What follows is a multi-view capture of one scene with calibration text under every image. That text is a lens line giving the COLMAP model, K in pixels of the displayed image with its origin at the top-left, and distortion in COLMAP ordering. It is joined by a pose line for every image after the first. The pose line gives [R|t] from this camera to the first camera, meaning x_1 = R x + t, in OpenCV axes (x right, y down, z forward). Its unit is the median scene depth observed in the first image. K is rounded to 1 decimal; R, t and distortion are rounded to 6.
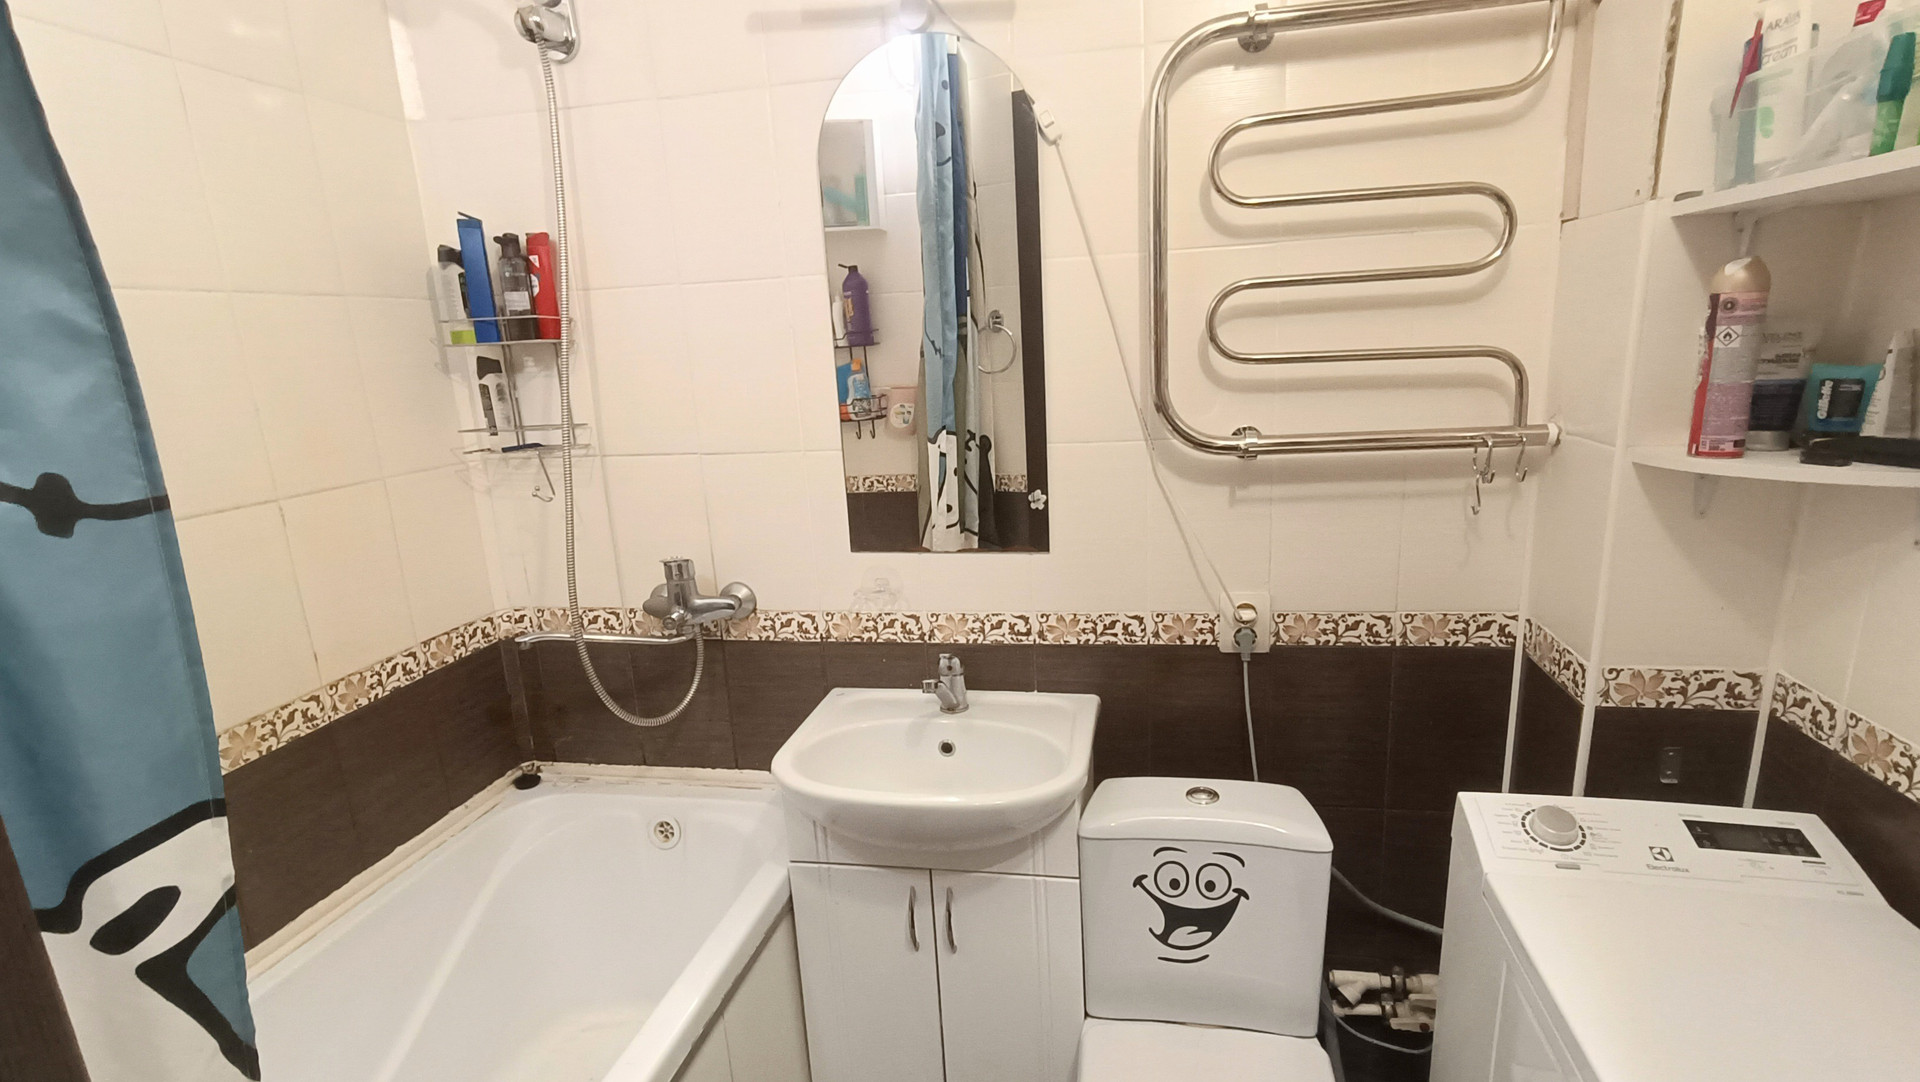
lens RADIAL K [[891.5, 0, 952.9], [0, 891.5, 532.8], [0, 0, 1]] dist [0.001053, 0.001616]
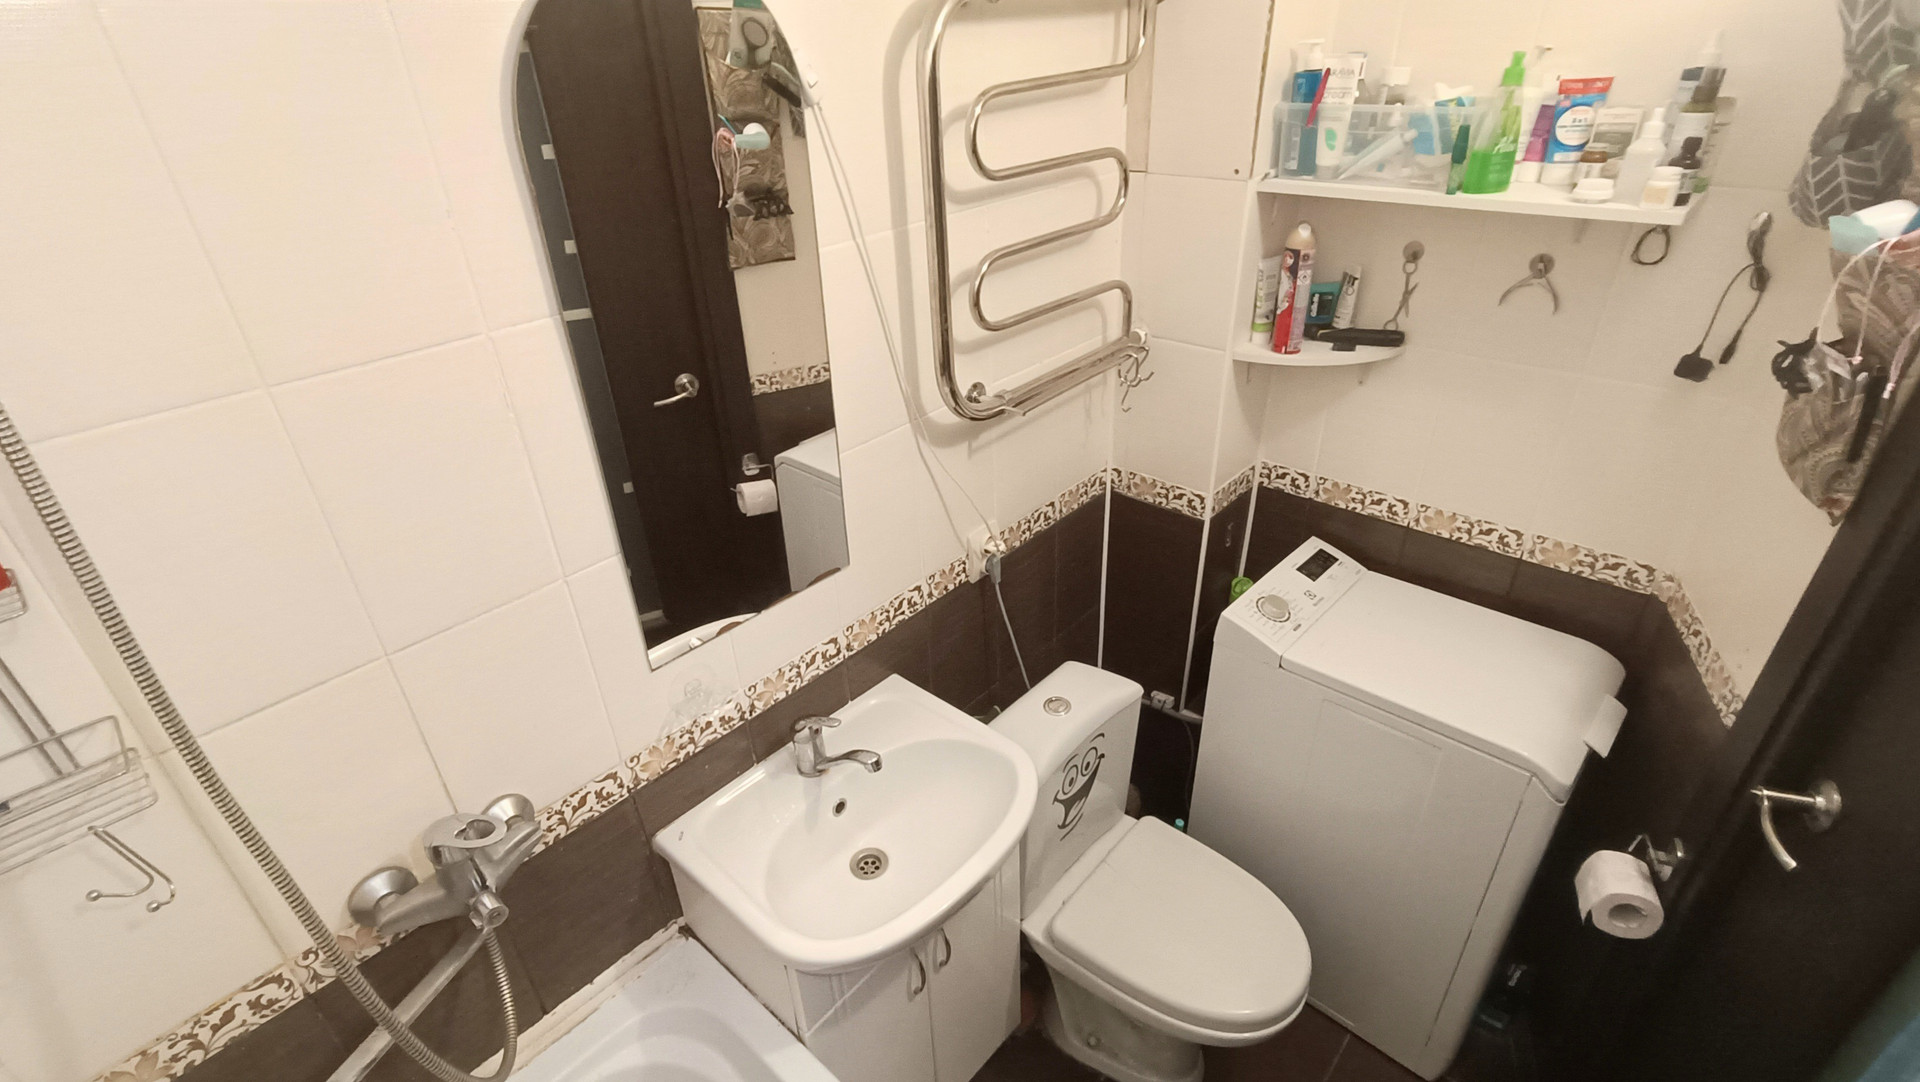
lens RADIAL K [[891.5, 0, 952.4], [0, 891.5, 548.1], [0, 0, 1]] dist [0.001053, 0.001616]
pose [[0.534958, -0.399127, 0.744659, -0.692846], [0.211350, 0.916576, 0.339440, -0.383893], [-0.818016, -0.024202, 0.574686, 0.516522]]
